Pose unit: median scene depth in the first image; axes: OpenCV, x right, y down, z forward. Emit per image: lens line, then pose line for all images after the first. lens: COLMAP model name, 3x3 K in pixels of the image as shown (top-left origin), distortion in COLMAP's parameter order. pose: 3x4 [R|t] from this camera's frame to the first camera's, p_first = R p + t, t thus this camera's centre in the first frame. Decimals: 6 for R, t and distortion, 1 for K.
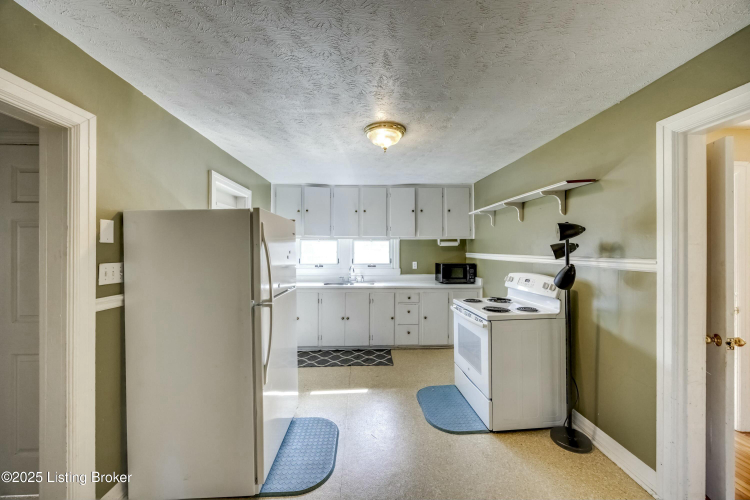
lens RADIAL K [[283.8, 0, 375.0], [0, 283.8, 250.0], [0, 0, 1]] dist [-0.008458, 0.000093]
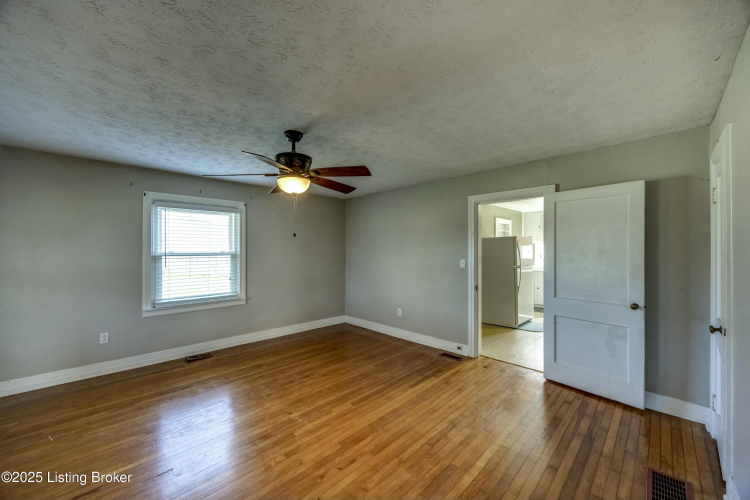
lens RADIAL K [[283.8, 0, 375.0], [0, 283.8, 250.0], [0, 0, 1]] dist [-0.008458, 0.000093]
pose [[0.668856, -0.000414, -0.743392, 0.337234], [0.000250, 1.000000, -0.000332, 0.000499], [0.743392, 0.000036, 0.668856, -0.871779]]
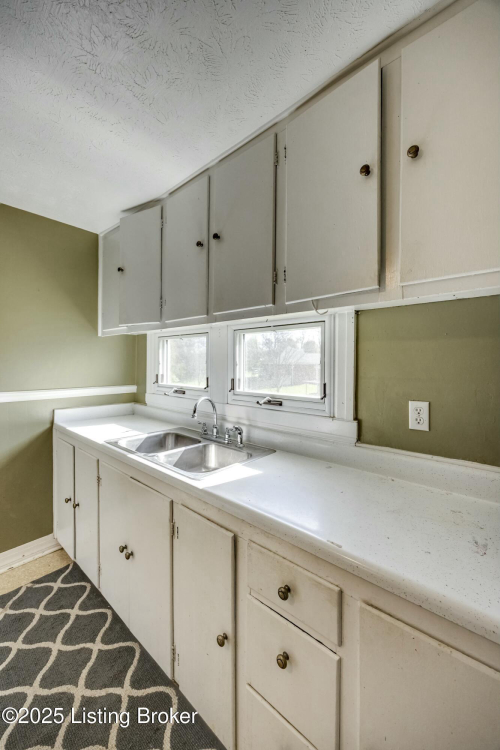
lens RADIAL K [[286.3, 0, 247.1], [0, 286.3, 366.4], [0, 0, 1]] dist [-0.002566, 0.000008]
pose [[0.728745, 0.010577, -0.684703, 0.224222], [-0.008144, 0.999944, 0.006779, 0.011642], [0.684737, 0.000636, 0.728790, 0.803070]]
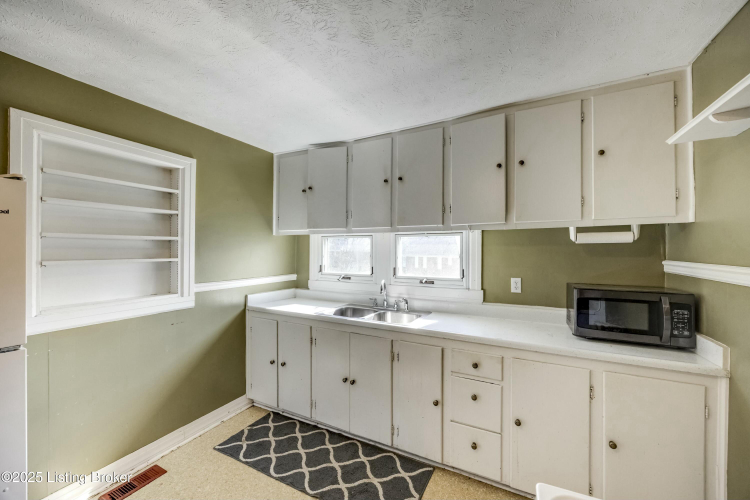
lens RADIAL K [[286.3, 0, 379.4], [0, 286.3, 252.4], [0, 0, 1]] dist [-0.002566, 0.000008]
pose [[0.871591, 0.003705, -0.490219, 0.195580], [-0.002485, 0.999992, 0.003141, -0.002119], [0.490227, -0.001520, 0.871594, 0.531443]]
